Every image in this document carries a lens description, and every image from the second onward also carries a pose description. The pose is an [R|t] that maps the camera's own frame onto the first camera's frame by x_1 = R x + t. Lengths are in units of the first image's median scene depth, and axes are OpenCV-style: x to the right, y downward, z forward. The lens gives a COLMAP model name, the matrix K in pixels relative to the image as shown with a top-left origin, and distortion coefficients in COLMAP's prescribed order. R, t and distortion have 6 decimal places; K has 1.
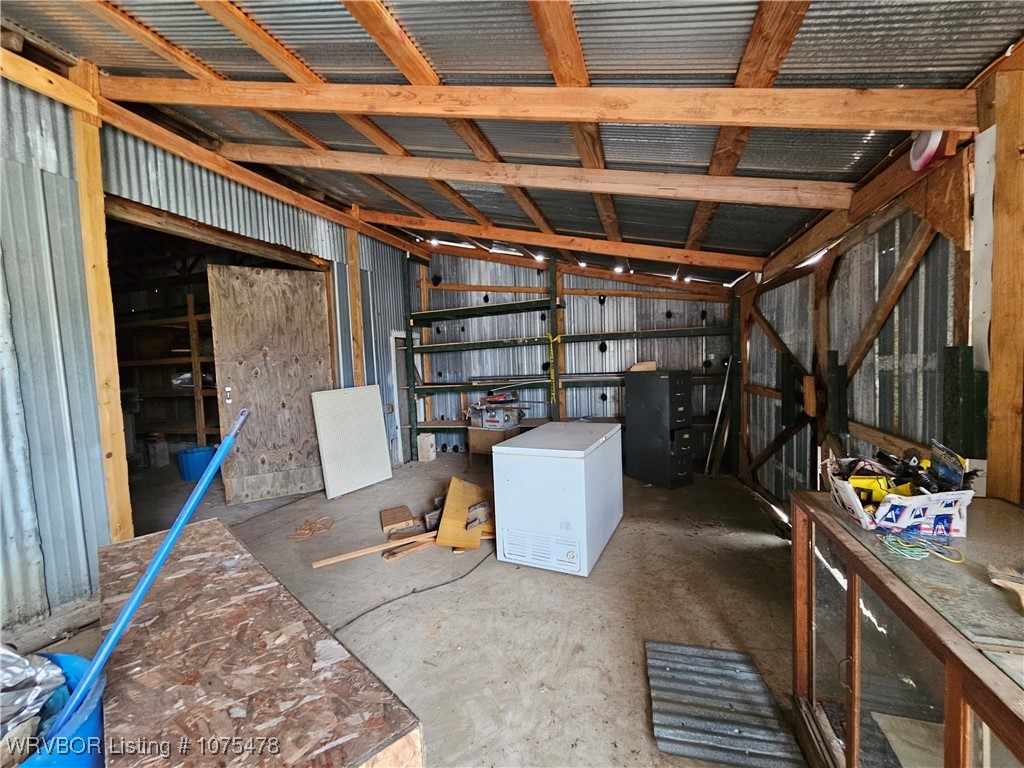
lens RADIAL K [[424.4, 0, 508.6], [0, 424.4, 387.3], [0, 0, 1]] dist [0.000217, -0.000344]
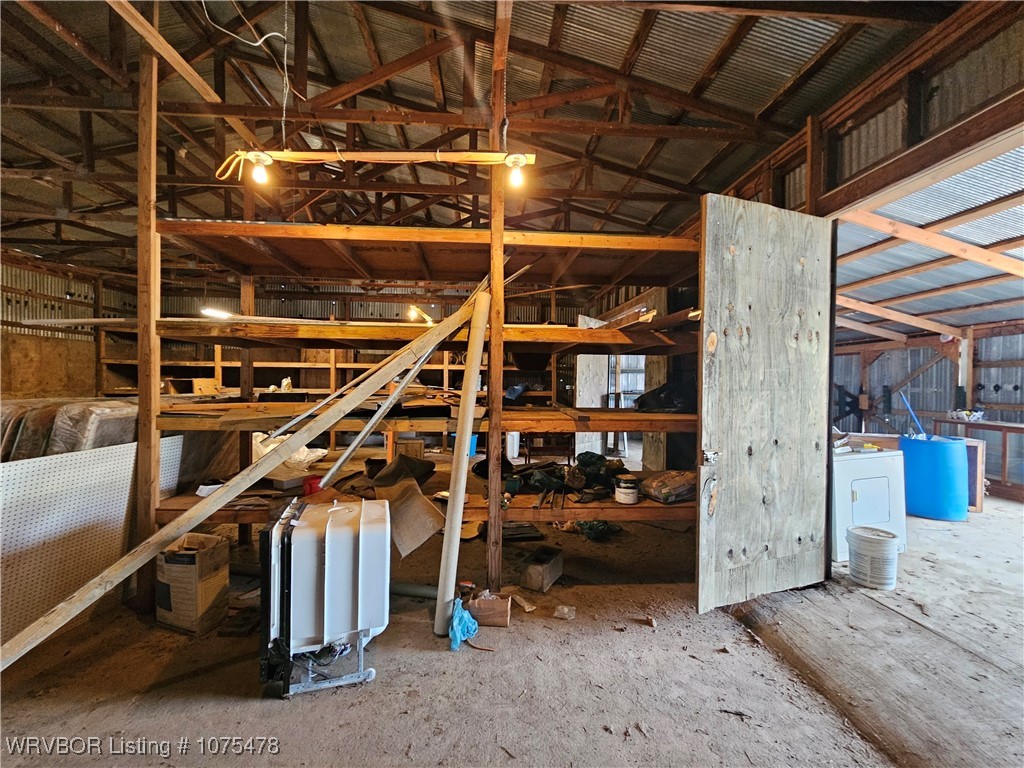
lens RADIAL K [[424.4, 0, 508.6], [0, 424.4, 387.3], [0, 0, 1]] dist [0.000217, -0.000344]
pose [[0.931134, 0.046083, 0.361753, -1.182906], [-0.027675, 0.998052, -0.055908, 0.071288], [-0.363625, 0.042047, 0.930596, -0.337852]]
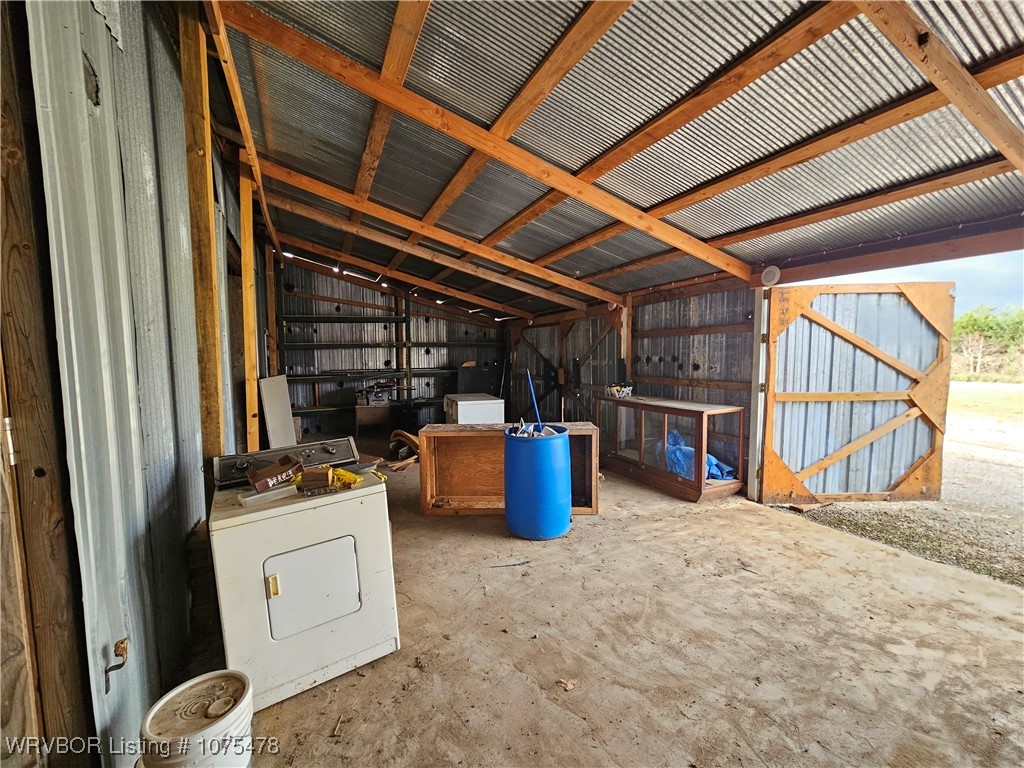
lens RADIAL K [[424.4, 0, 508.6], [0, 424.4, 387.3], [0, 0, 1]] dist [0.000217, -0.000344]
pose [[0.730489, -0.017598, 0.682698, -0.609032], [0.020923, 0.999775, 0.003383, 0.035610], [-0.682604, 0.011813, 0.730693, -0.300173]]
